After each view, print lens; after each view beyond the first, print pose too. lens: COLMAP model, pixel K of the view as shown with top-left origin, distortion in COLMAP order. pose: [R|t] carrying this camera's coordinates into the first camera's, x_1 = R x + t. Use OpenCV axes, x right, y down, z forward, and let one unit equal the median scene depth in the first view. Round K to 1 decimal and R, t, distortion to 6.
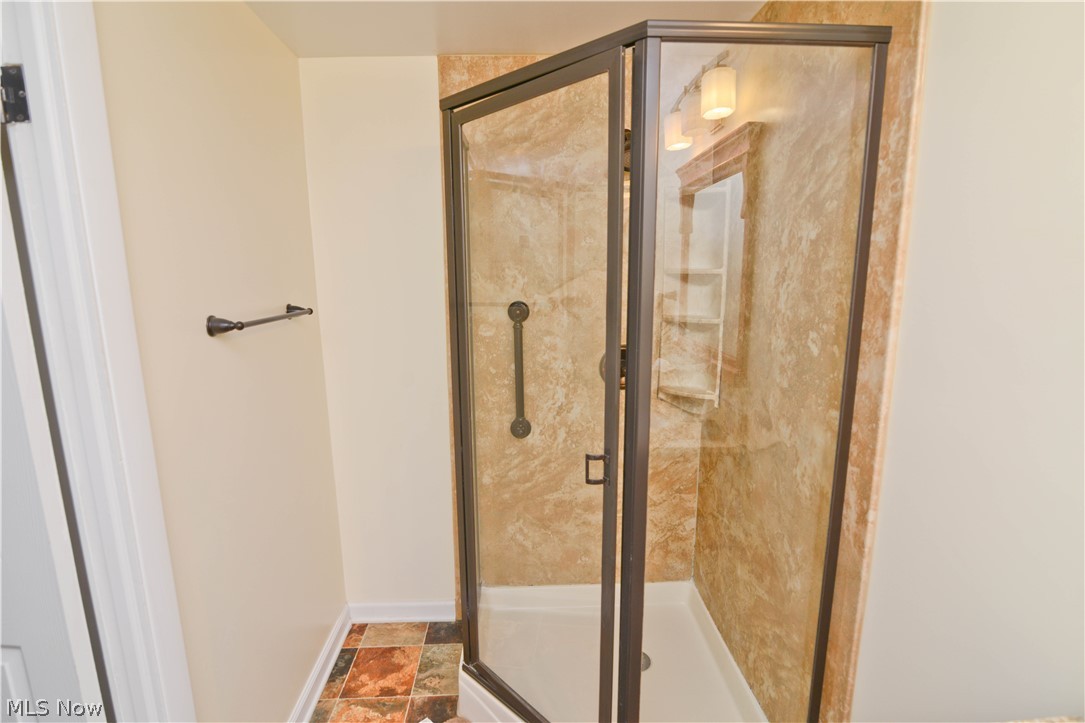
lens RADIAL K [[510.5, 0, 543.0], [0, 510.5, 364.3], [0, 0, 1]] dist [-0.017786, 0.000796]
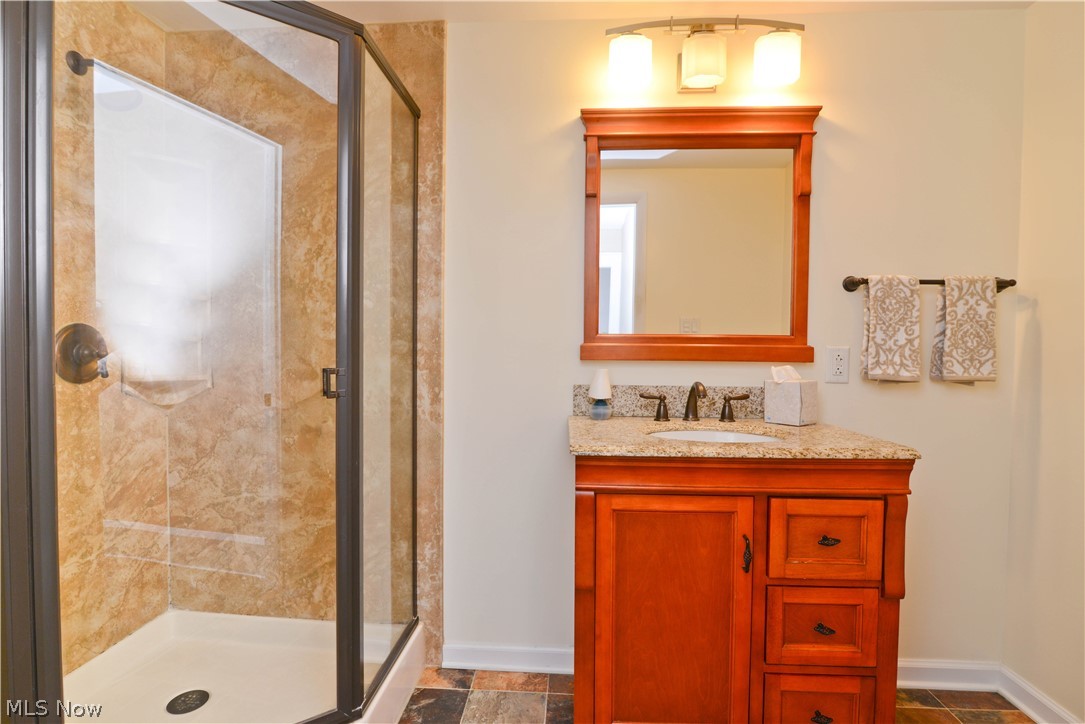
lens RADIAL K [[510.5, 0, 543.0], [0, 510.5, 364.8], [0, 0, 1]] dist [-0.017786, 0.000796]
pose [[0.115963, -0.021547, 0.993020, -0.915299], [0.161704, 0.986836, 0.002530, 0.241261], [-0.980002, 0.160282, 0.117920, 0.445452]]
